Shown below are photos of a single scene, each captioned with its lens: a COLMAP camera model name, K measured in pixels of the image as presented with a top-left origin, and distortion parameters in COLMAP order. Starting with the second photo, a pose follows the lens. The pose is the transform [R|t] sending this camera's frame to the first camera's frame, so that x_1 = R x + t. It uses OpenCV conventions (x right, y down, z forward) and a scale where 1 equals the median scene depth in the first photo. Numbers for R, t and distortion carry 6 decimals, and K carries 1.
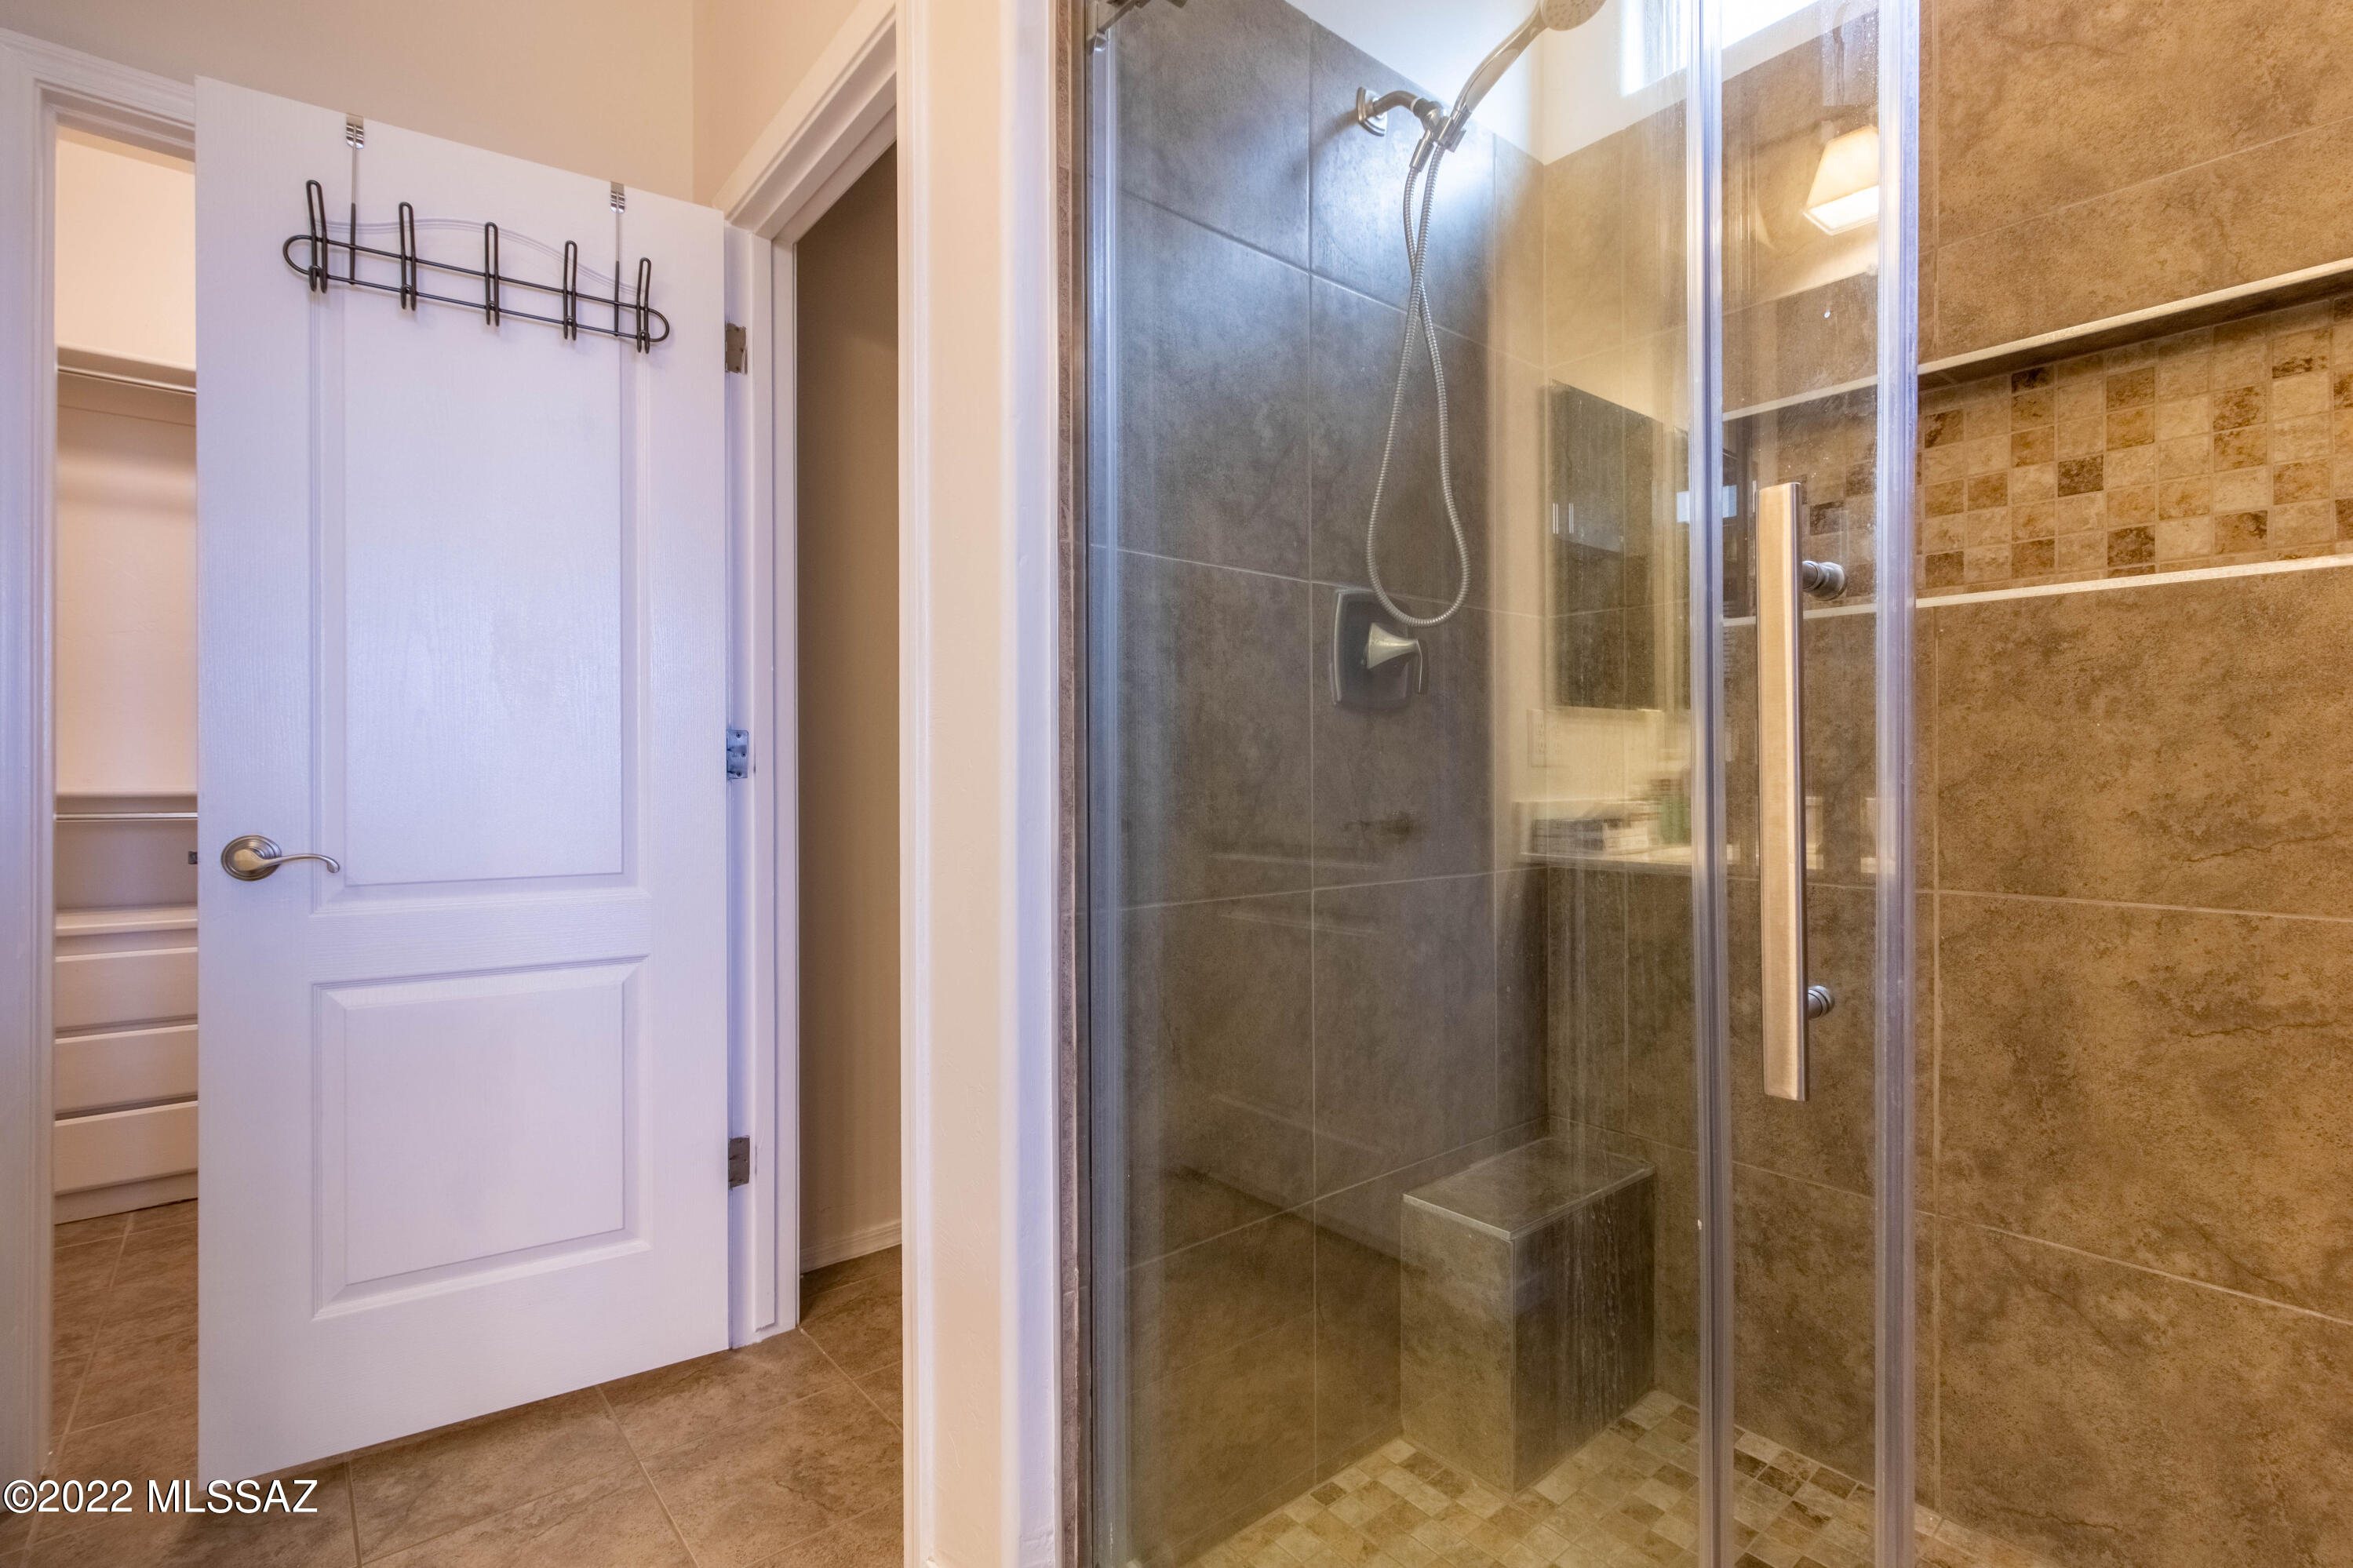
lens RADIAL K [[1086.7, 0, 1185.2], [0, 1086.7, 772.5], [0, 0, 1]] dist [-0.000232, 0.001111]
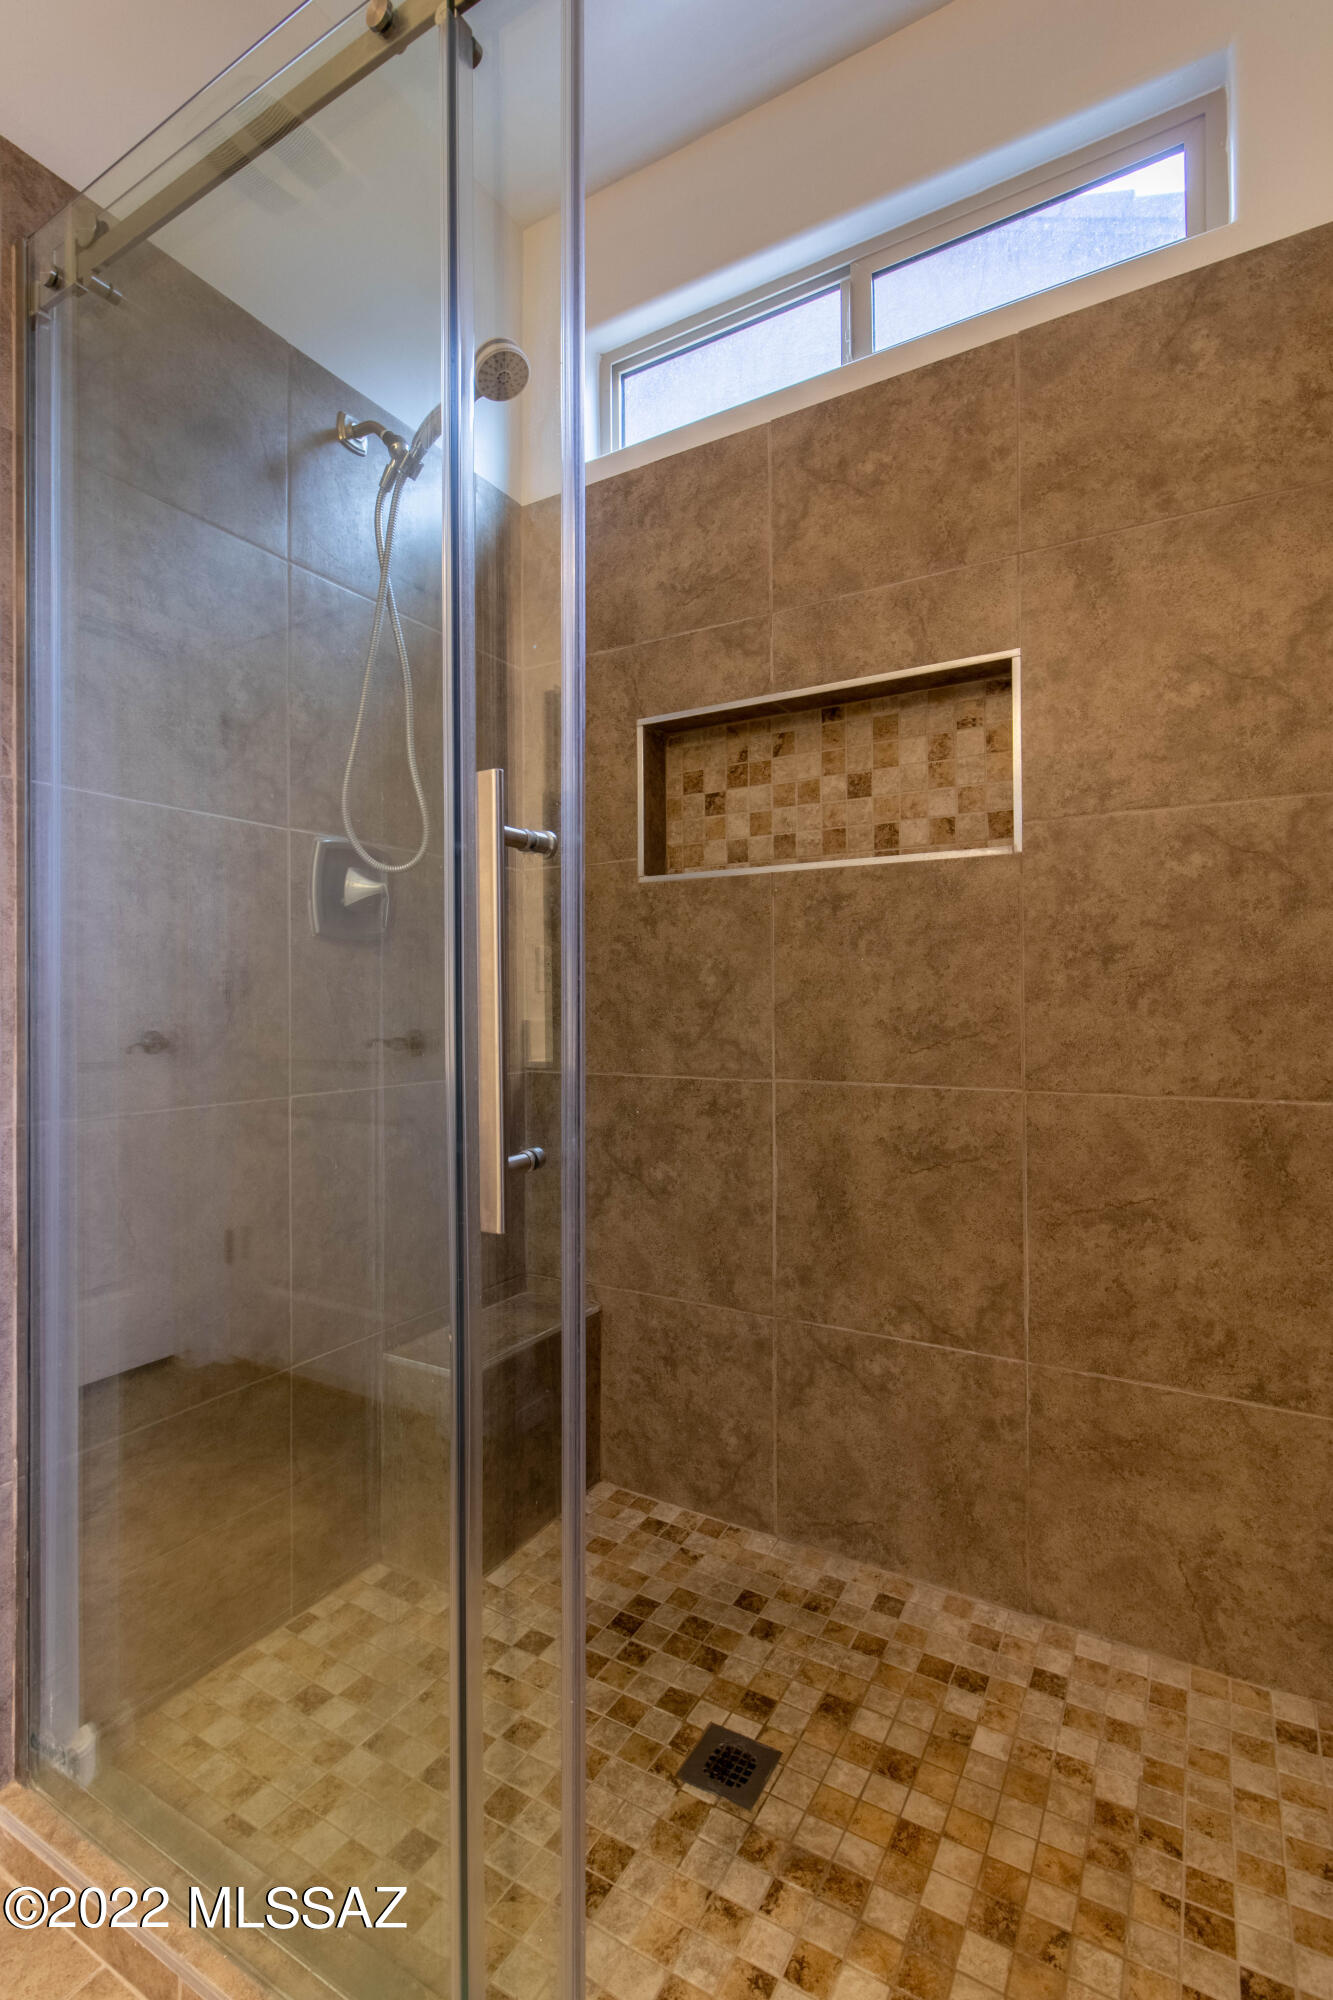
lens RADIAL K [[931.3, 0, 663.2], [0, 931.3, 990.1], [0, 0, 1]] dist [-0.000870, 0.000770]
pose [[0.944299, -0.000090, 0.329090, 0.181992], [0.003942, 0.999931, -0.011037, 0.008492], [-0.329066, 0.011720, 0.944234, -0.066752]]
